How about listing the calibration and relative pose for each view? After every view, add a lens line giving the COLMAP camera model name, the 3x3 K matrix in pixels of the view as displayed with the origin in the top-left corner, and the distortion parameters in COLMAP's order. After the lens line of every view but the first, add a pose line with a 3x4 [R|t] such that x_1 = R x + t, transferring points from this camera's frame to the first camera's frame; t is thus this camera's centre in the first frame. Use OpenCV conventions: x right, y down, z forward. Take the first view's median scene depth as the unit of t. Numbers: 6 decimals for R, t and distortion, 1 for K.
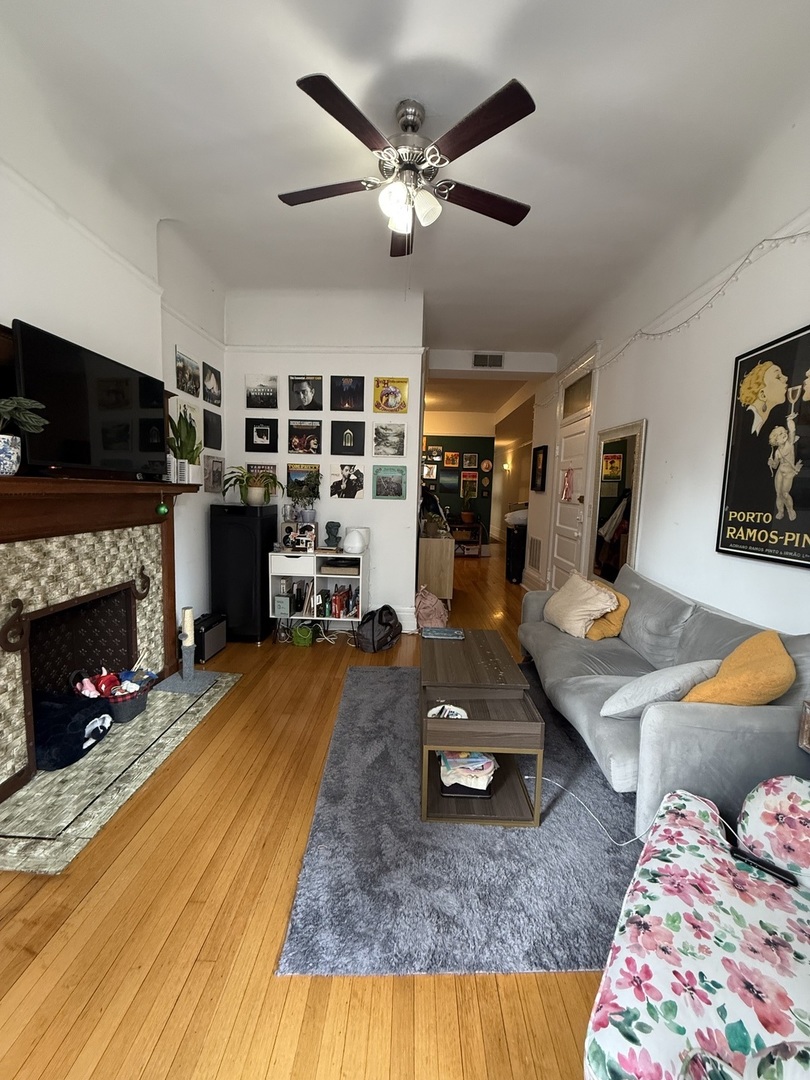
lens RADIAL K [[430.0, 0, 404.1], [0, 430.0, 539.5], [0, 0, 1]] dist [-0.000218, 0.000220]
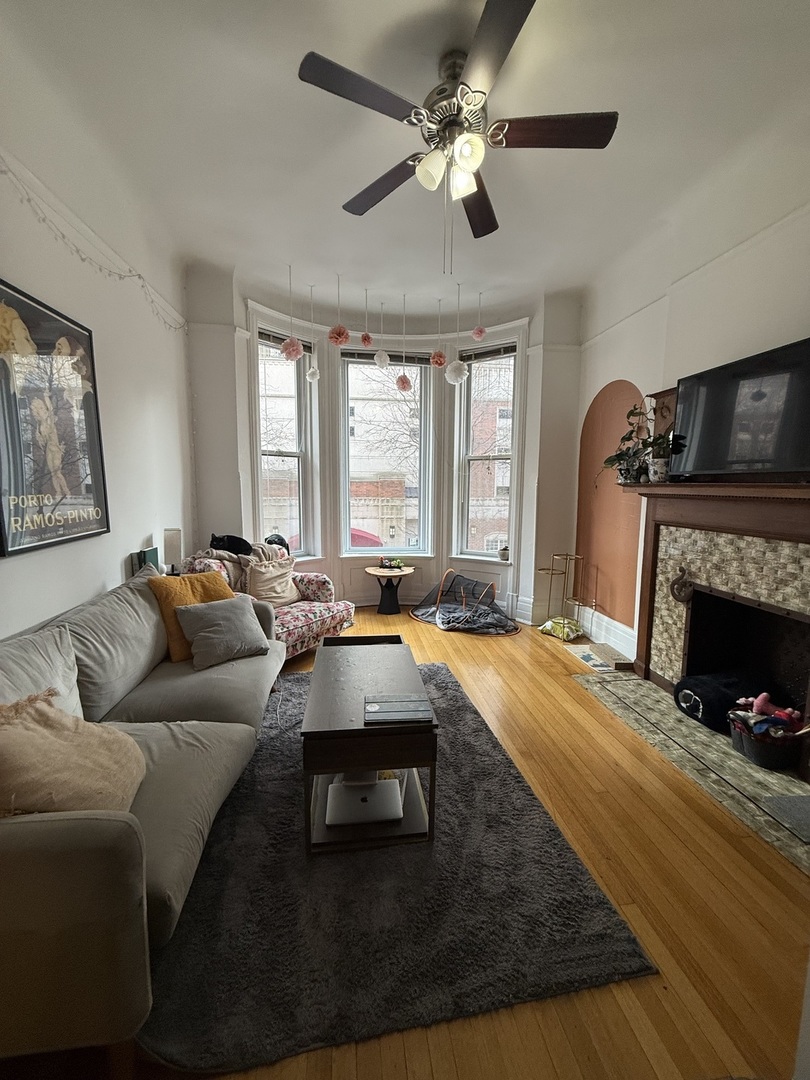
lens RADIAL K [[430.0, 0, 402.0], [0, 430.0, 539.2], [0, 0, 1]] dist [-0.000218, 0.000220]
pose [[-0.988229, -0.014951, -0.152250, 0.216720], [-0.050140, 0.971895, 0.230015, -0.197570], [0.144532, 0.234941, -0.961204, 1.832420]]
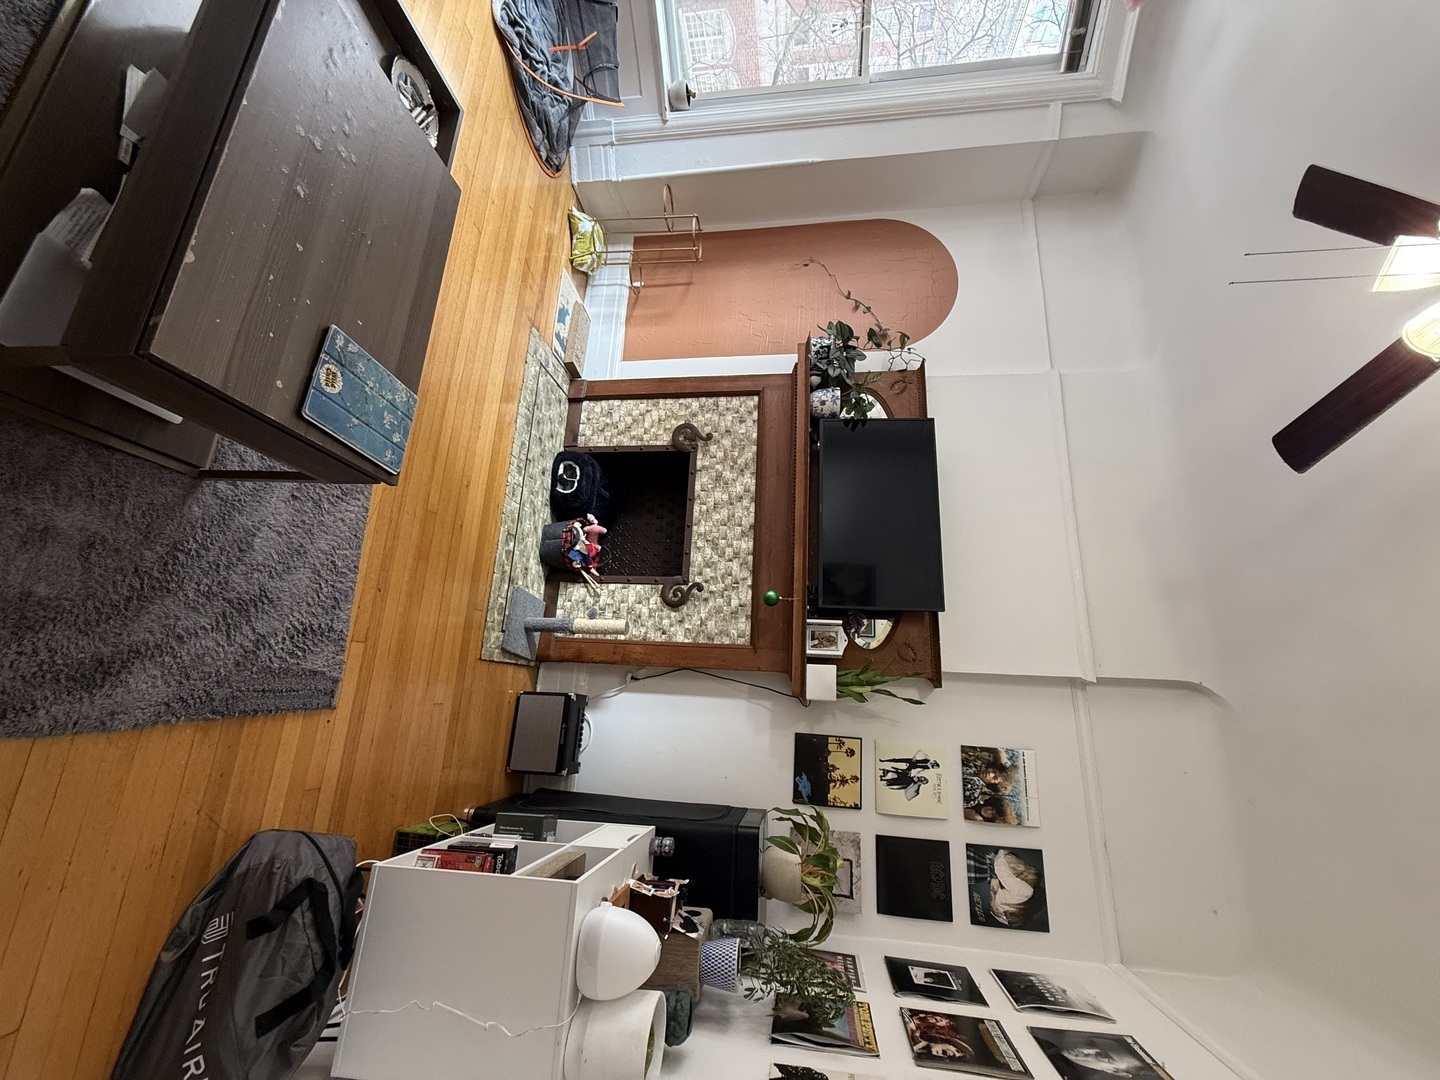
lens RADIAL K [[573.4, 0, 721.7], [0, 573.4, 540.6], [0, 0, 1]] dist [-0.000218, 0.000220]
pose [[-0.109408, -0.246667, -0.962905, 0.529216], [-0.981627, -0.125538, 0.143694, -0.138222], [-0.156325, 0.960935, -0.228401, 1.367531]]
